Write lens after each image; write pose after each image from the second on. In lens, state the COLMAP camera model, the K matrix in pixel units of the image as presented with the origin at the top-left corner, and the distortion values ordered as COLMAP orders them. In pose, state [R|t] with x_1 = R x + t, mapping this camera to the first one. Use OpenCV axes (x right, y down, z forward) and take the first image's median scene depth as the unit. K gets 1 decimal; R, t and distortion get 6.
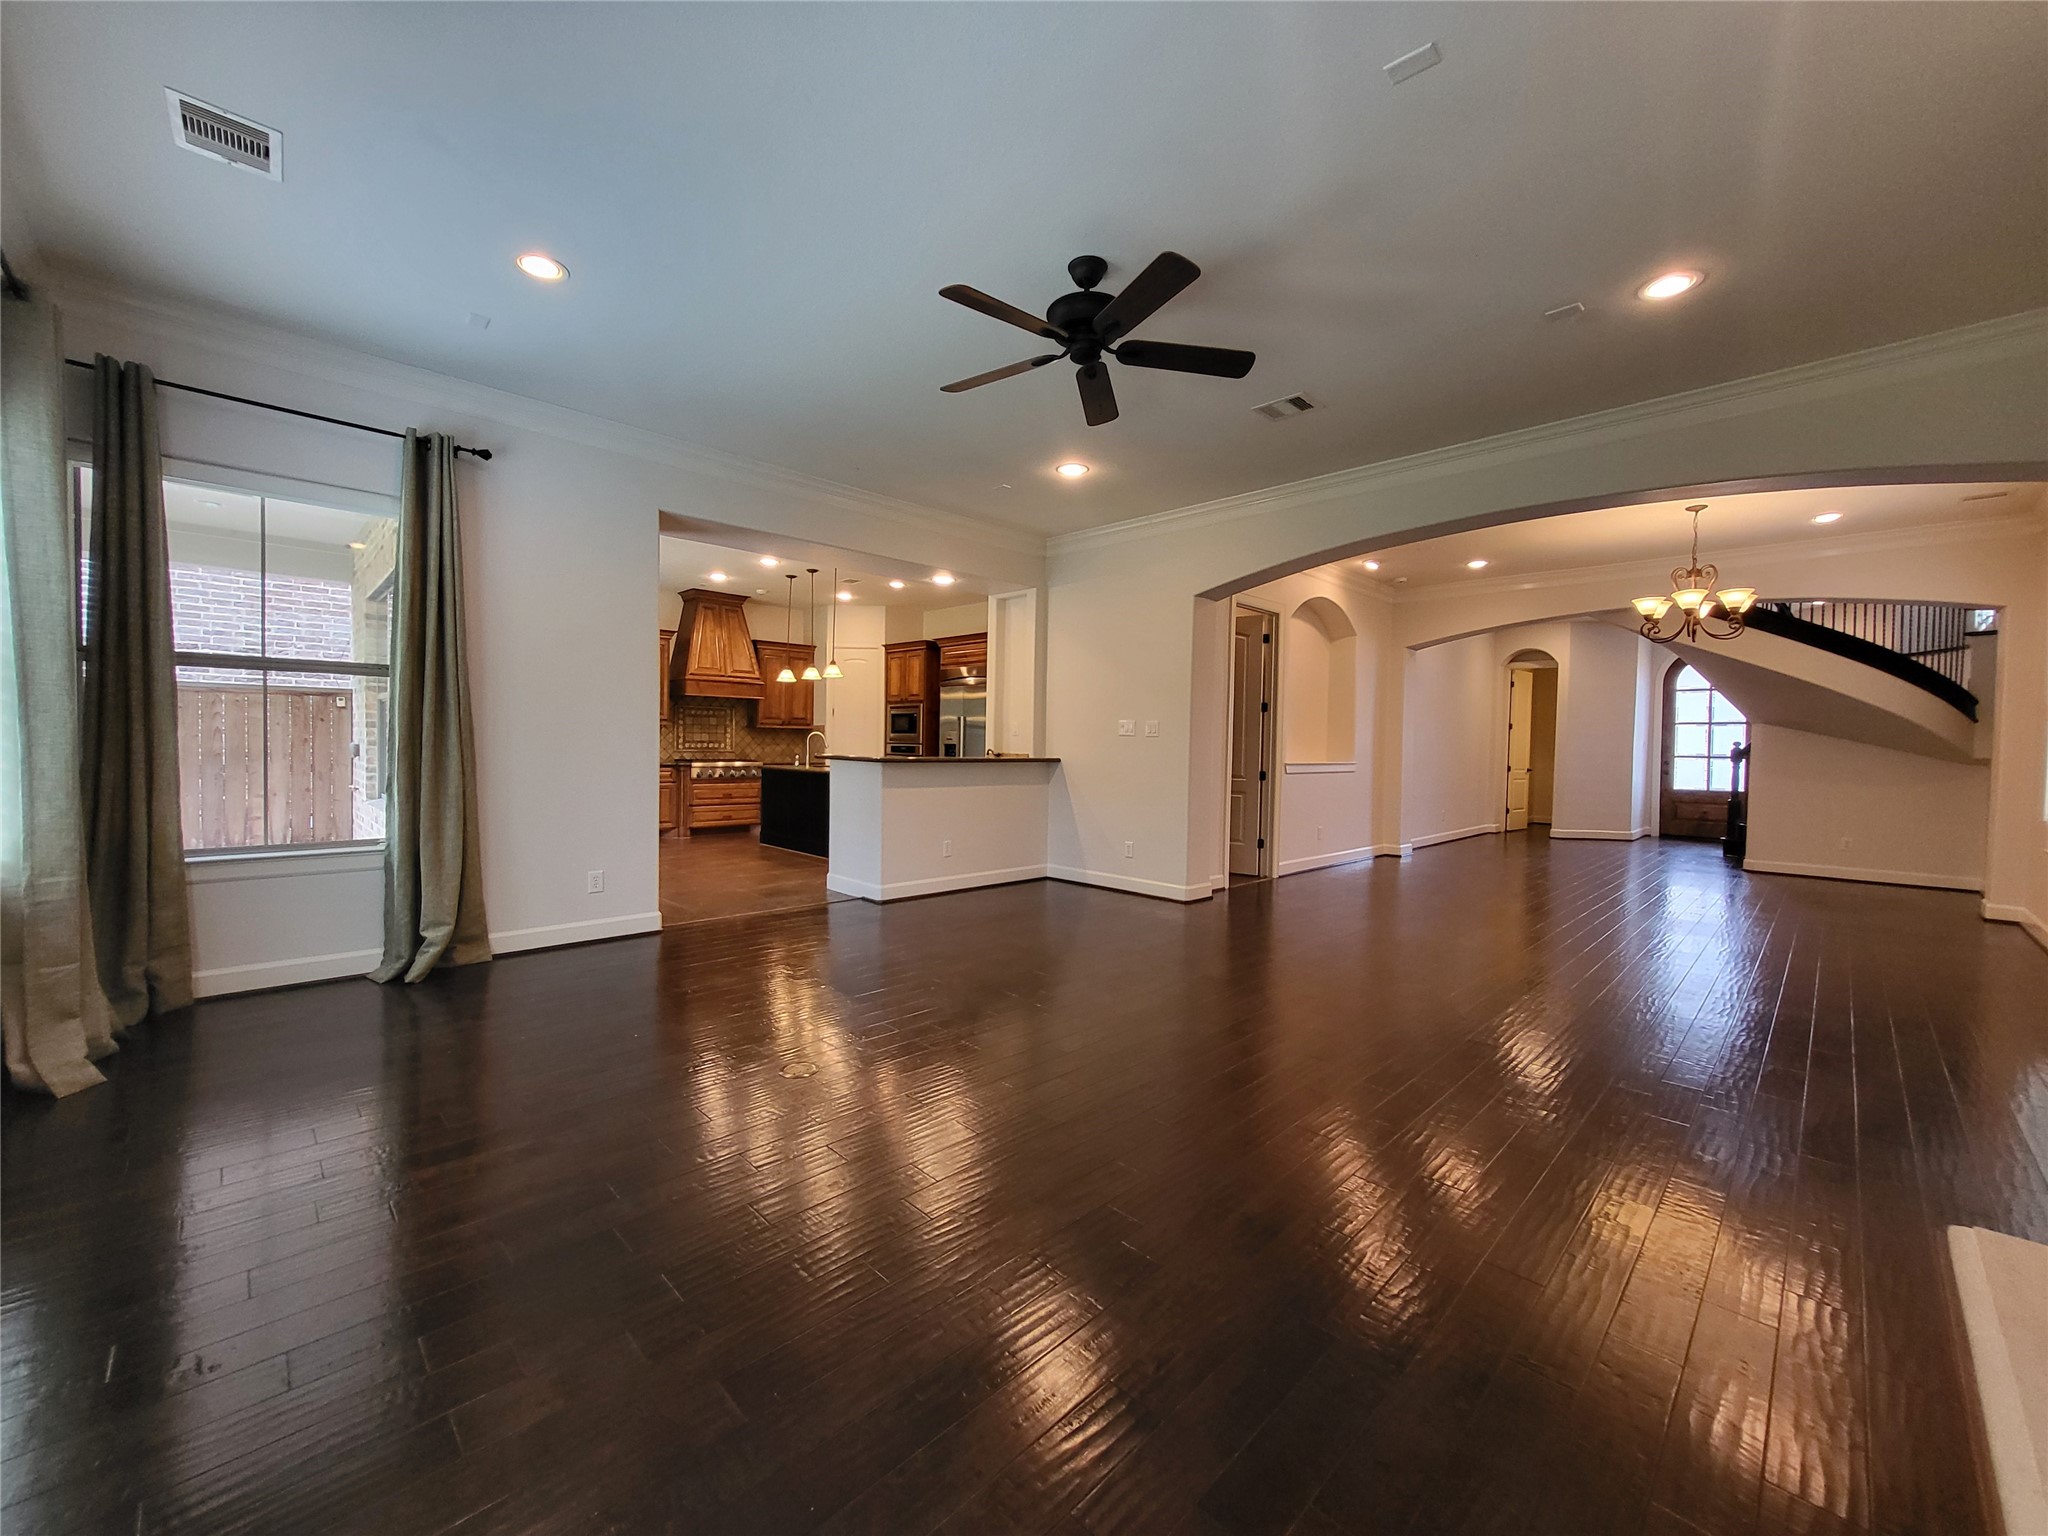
lens RADIAL K [[810.3, 0, 1003.2], [0, 810.3, 772.0], [0, 0, 1]] dist [0.001893, 0.000798]
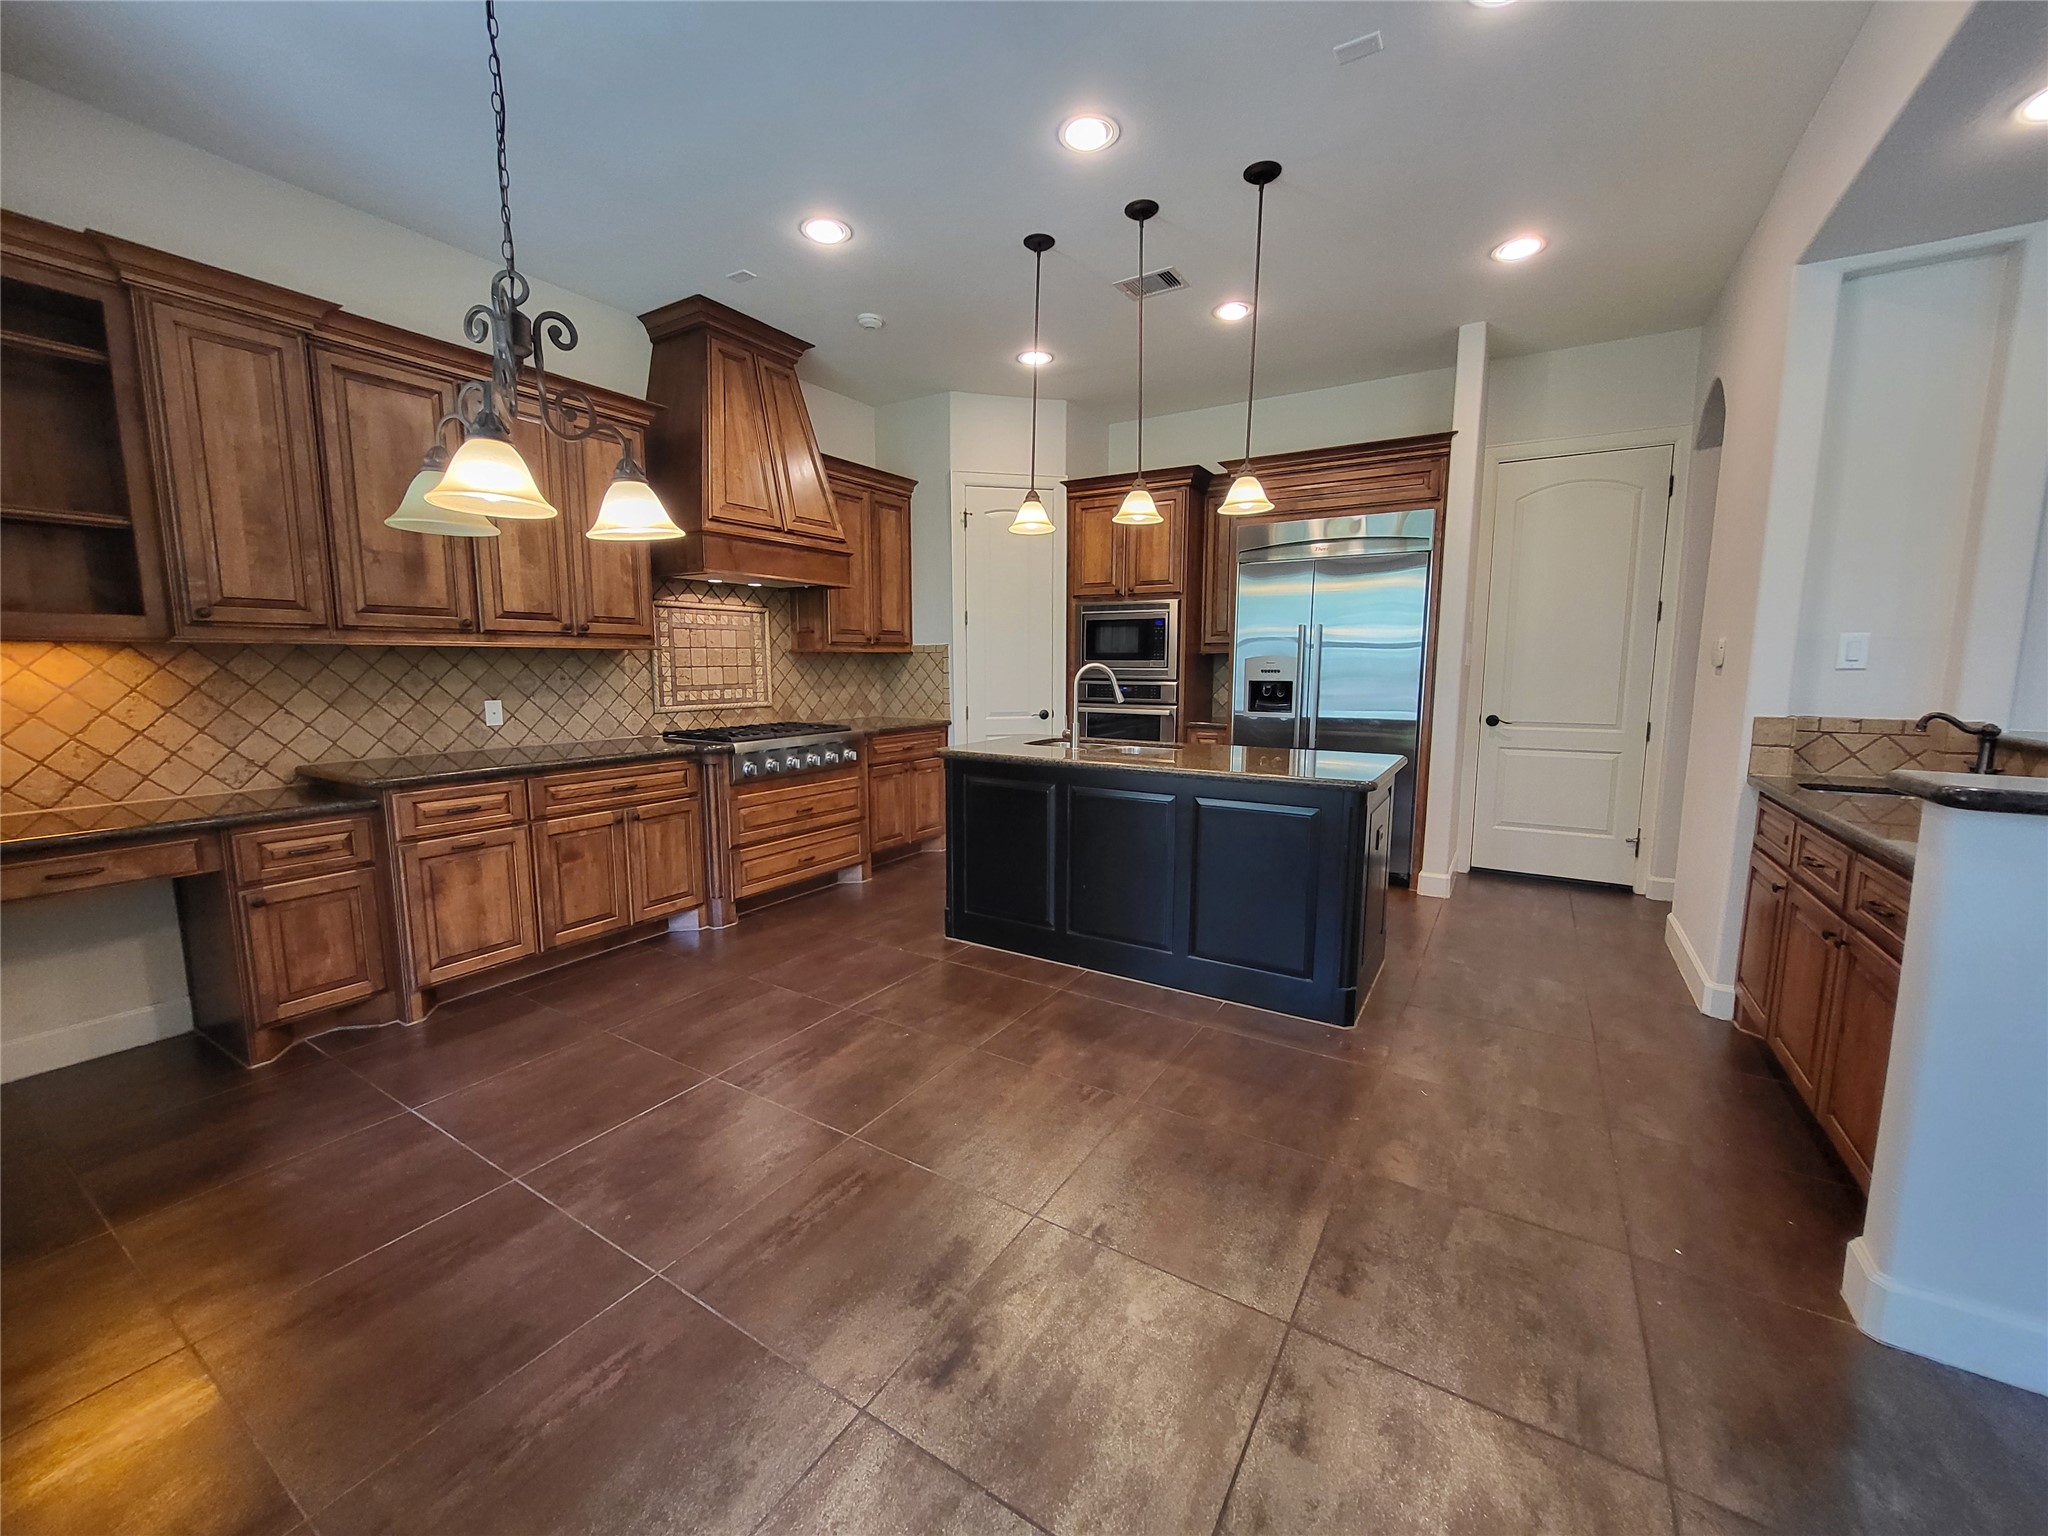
lens RADIAL K [[810.3, 0, 1003.2], [0, 810.3, 764.9], [0, 0, 1]] dist [0.001893, 0.000798]
pose [[0.969676, -0.049242, 0.239382, -0.325752], [0.025954, 0.994701, 0.099479, -0.035191], [-0.243012, -0.090249, 0.965816, 0.533869]]
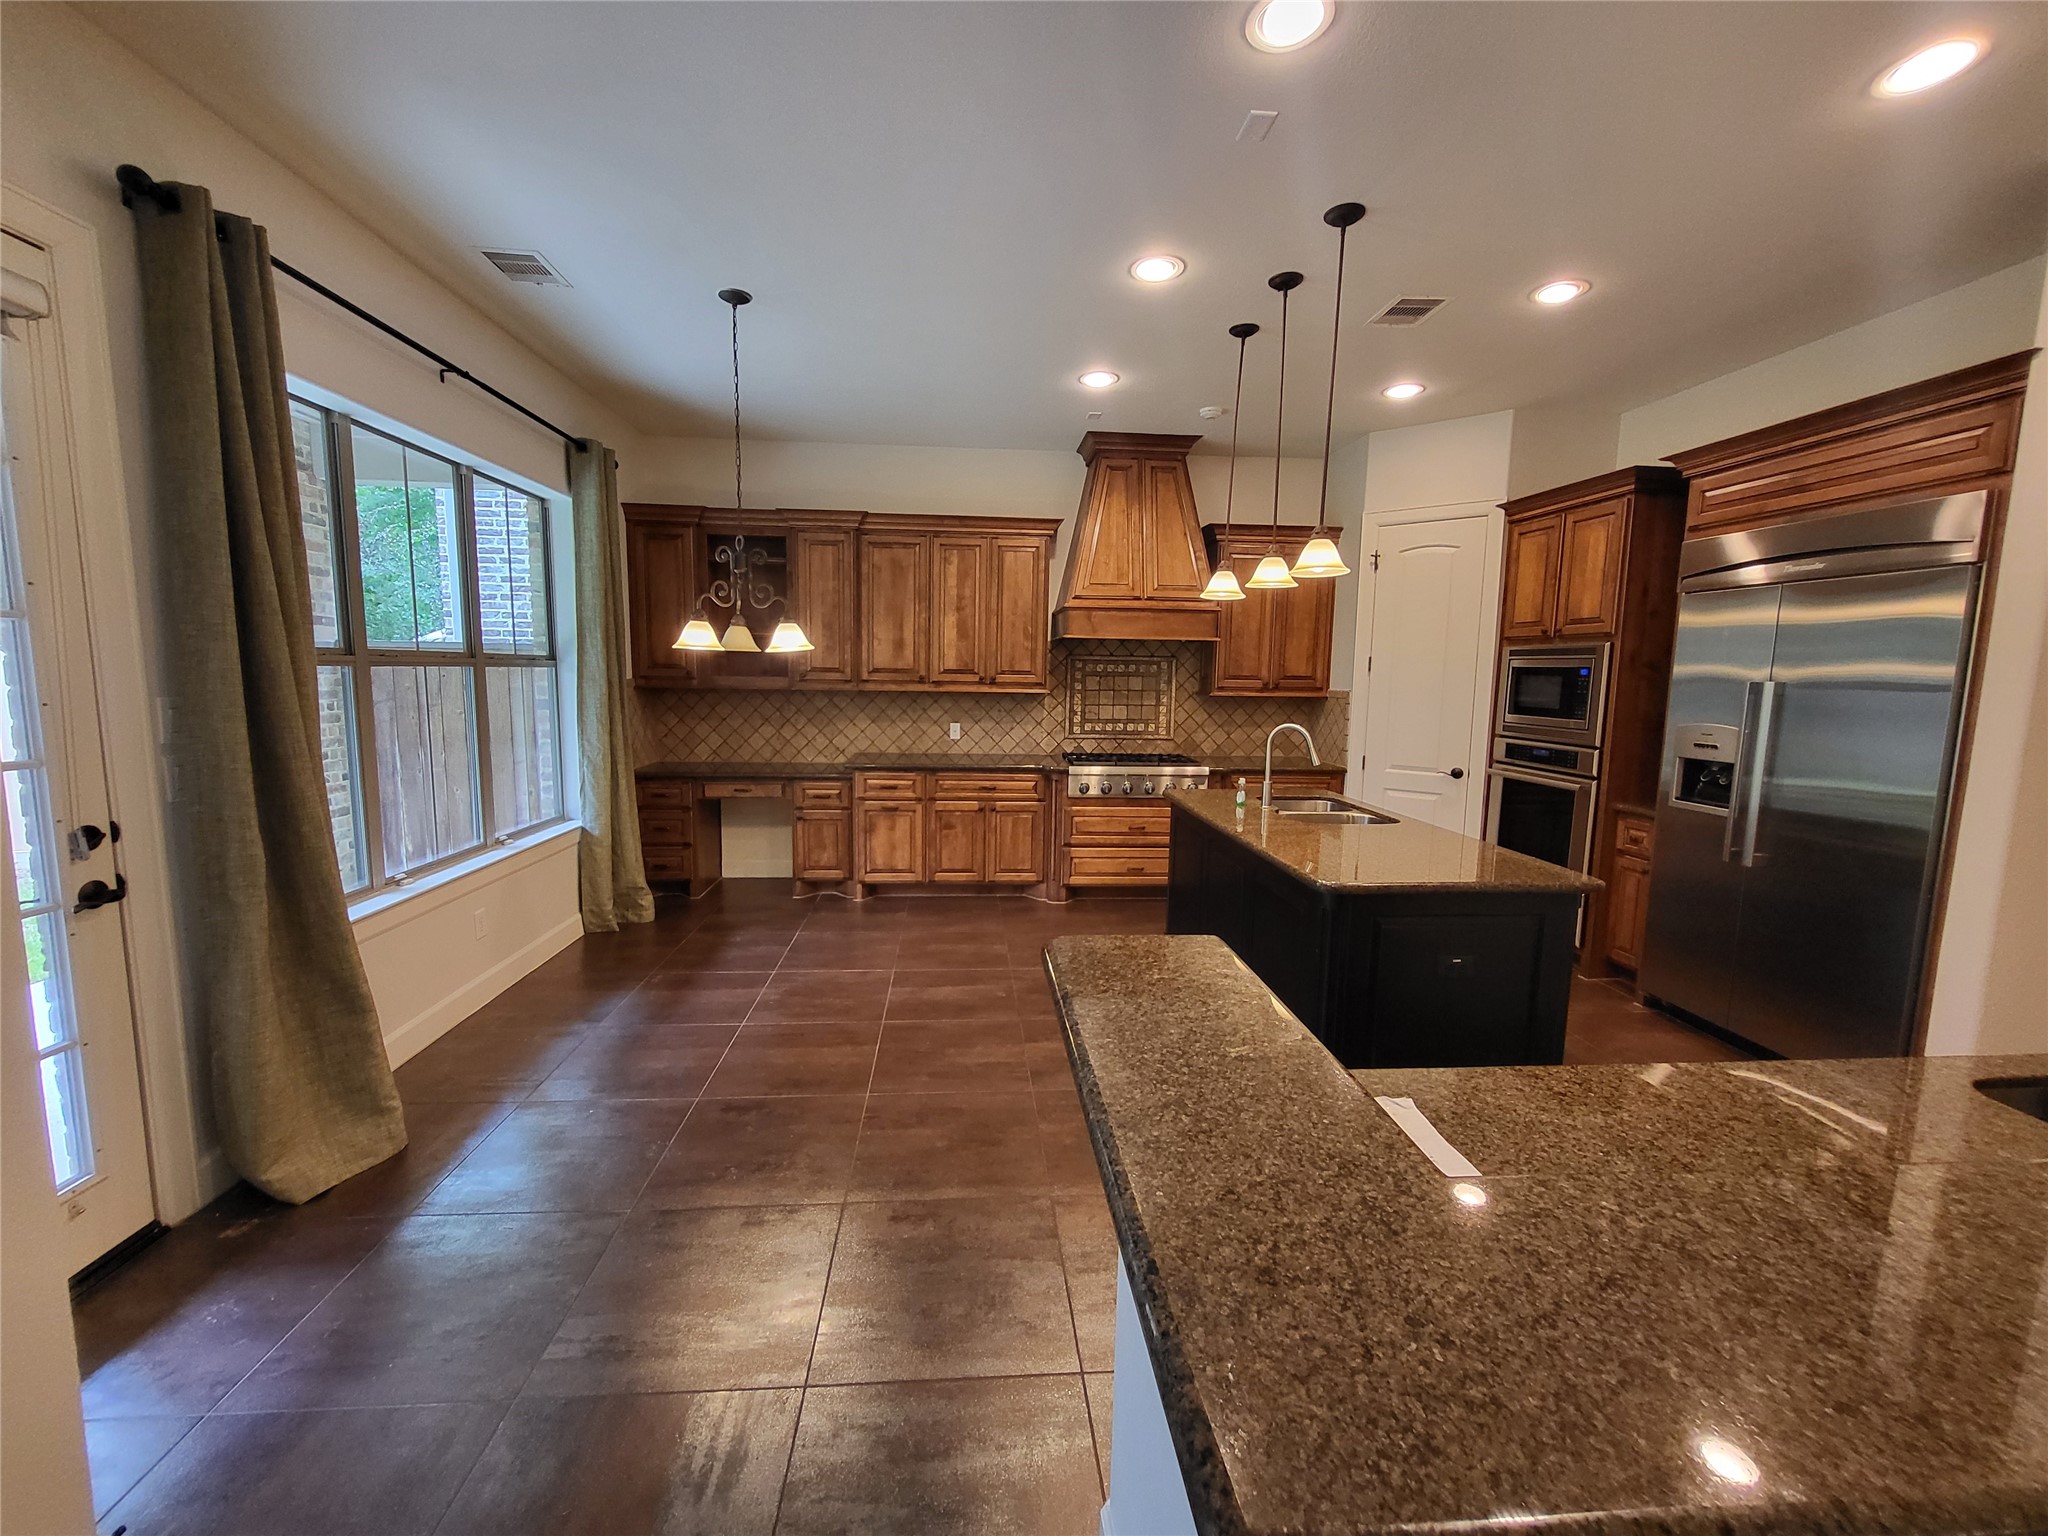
lens RADIAL K [[810.3, 0, 1009.8], [0, 810.3, 764.5], [0, 0, 1]] dist [0.001893, 0.000798]
pose [[0.771311, 0.068335, -0.632779, -0.071607], [-0.023007, 0.996563, 0.079577, -0.050554], [0.636042, -0.046820, 0.770232, 0.522719]]
